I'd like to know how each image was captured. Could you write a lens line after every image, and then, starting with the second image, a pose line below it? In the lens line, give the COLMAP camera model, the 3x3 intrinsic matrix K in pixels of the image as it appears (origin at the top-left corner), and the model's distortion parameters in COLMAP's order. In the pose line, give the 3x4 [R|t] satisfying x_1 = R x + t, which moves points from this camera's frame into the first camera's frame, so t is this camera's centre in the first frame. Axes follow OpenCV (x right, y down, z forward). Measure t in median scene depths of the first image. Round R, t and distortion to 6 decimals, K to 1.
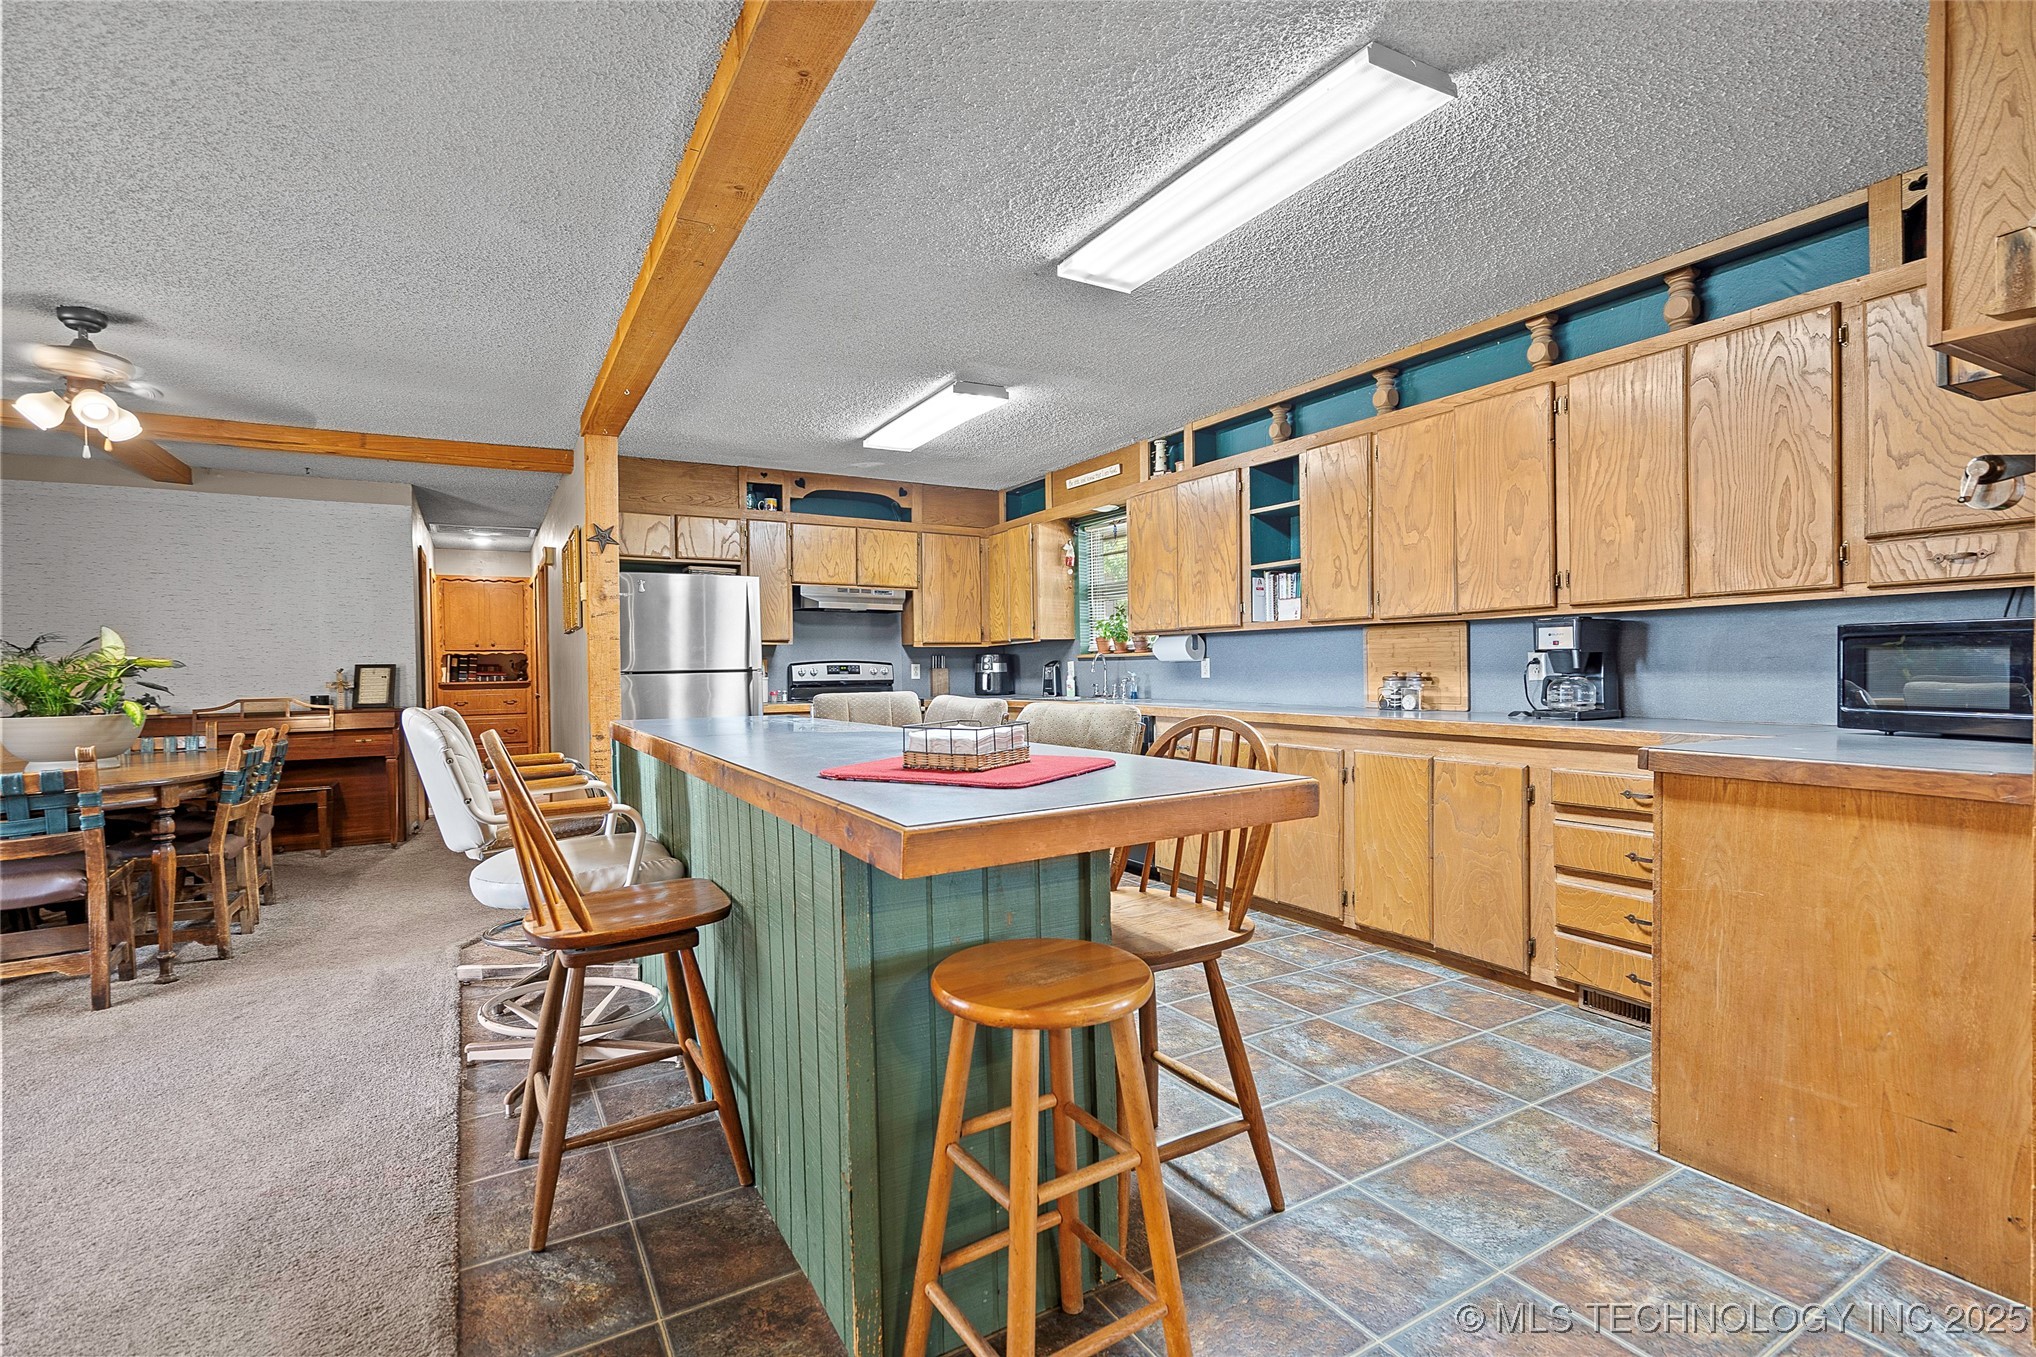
lens RADIAL K [[943.1, 0, 1017.8], [0, 943.1, 683.5], [0, 0, 1]] dist [-0.005274, 0.004387]
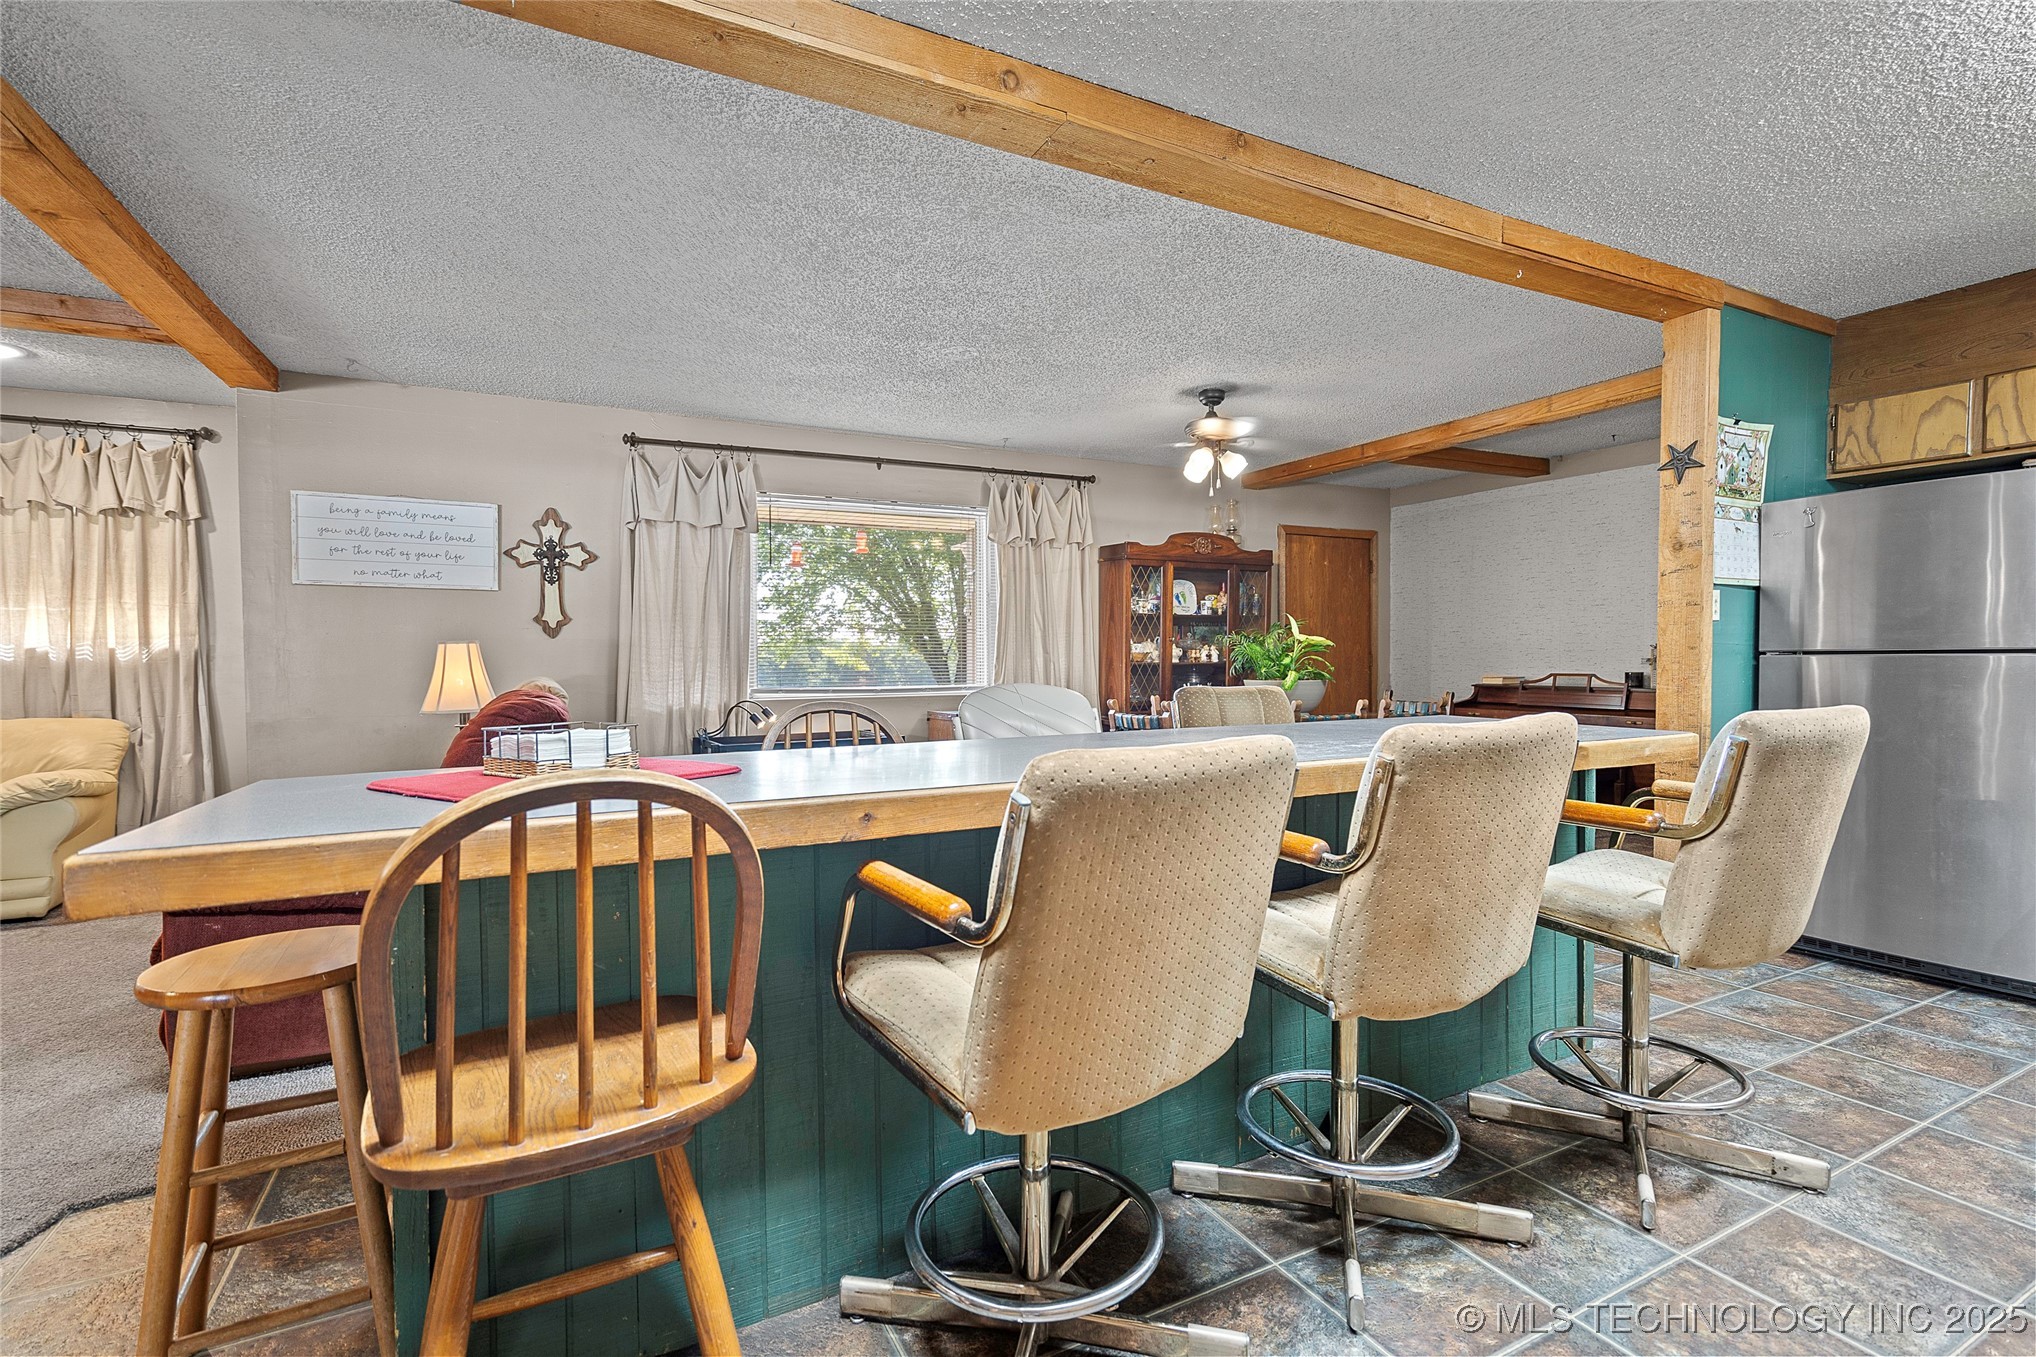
lens RADIAL K [[943.1, 0, 1020.9], [0, 943.1, 678.6], [0, 0, 1]] dist [-0.005274, 0.004387]
pose [[-0.044865, 0.039097, -0.998228, 0.351866], [-0.011463, 0.999148, 0.039648, -0.017060], [0.998927, 0.013221, -0.044378, 0.642781]]
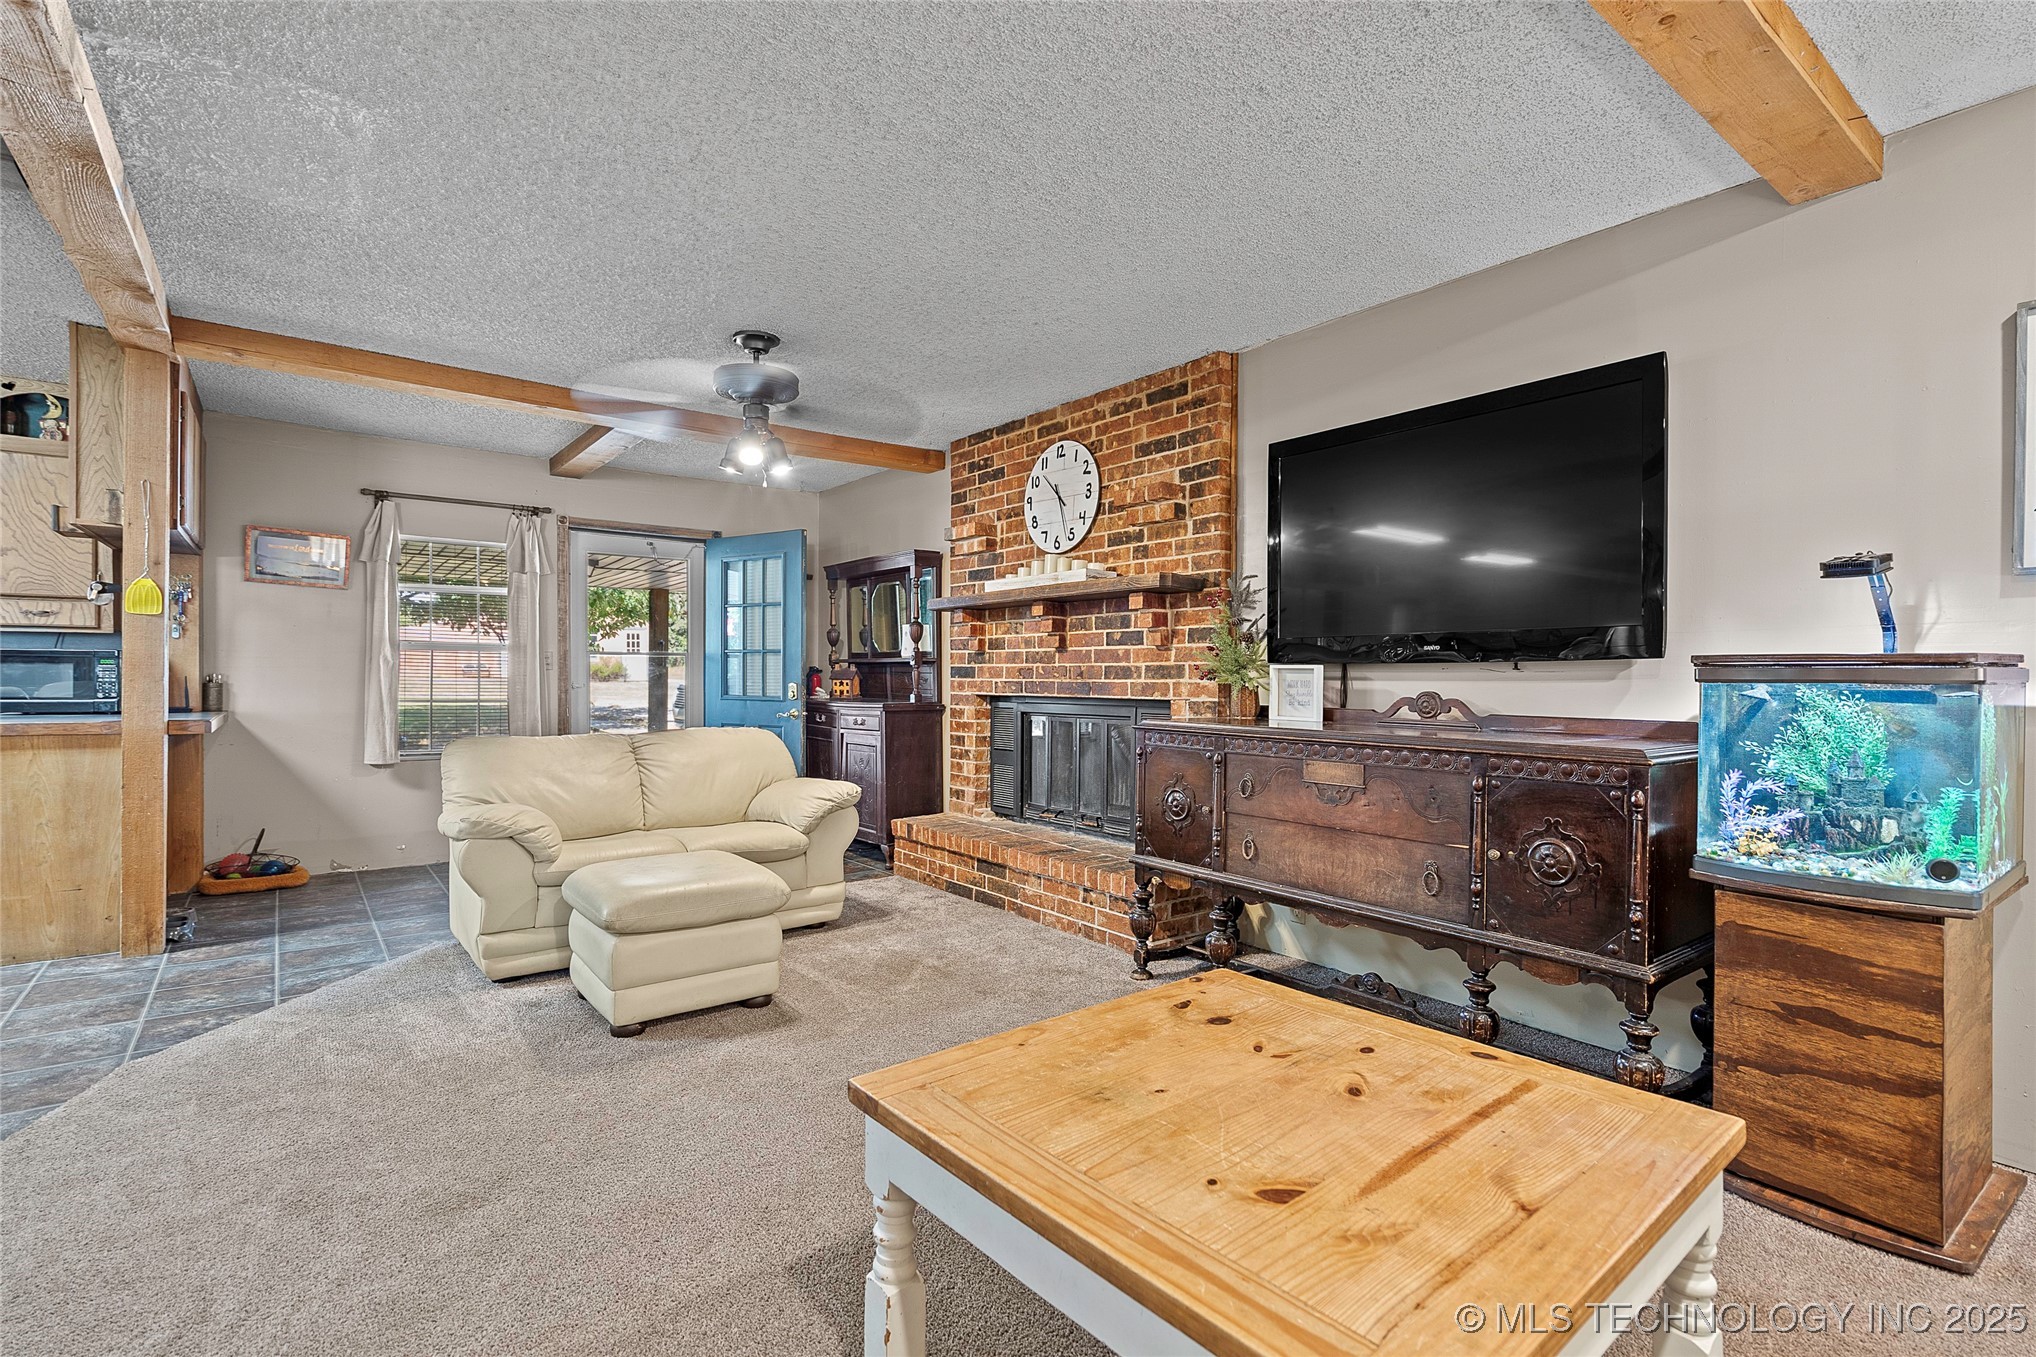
lens RADIAL K [[943.1, 0, 1020.7], [0, 943.1, 678.8], [0, 0, 1]] dist [-0.005274, 0.004387]
pose [[-0.138815, 0.007770, 0.990288, -0.601939], [0.012046, 0.999908, -0.006157, 0.013769], [-0.990245, 0.011074, -0.138895, -0.347050]]
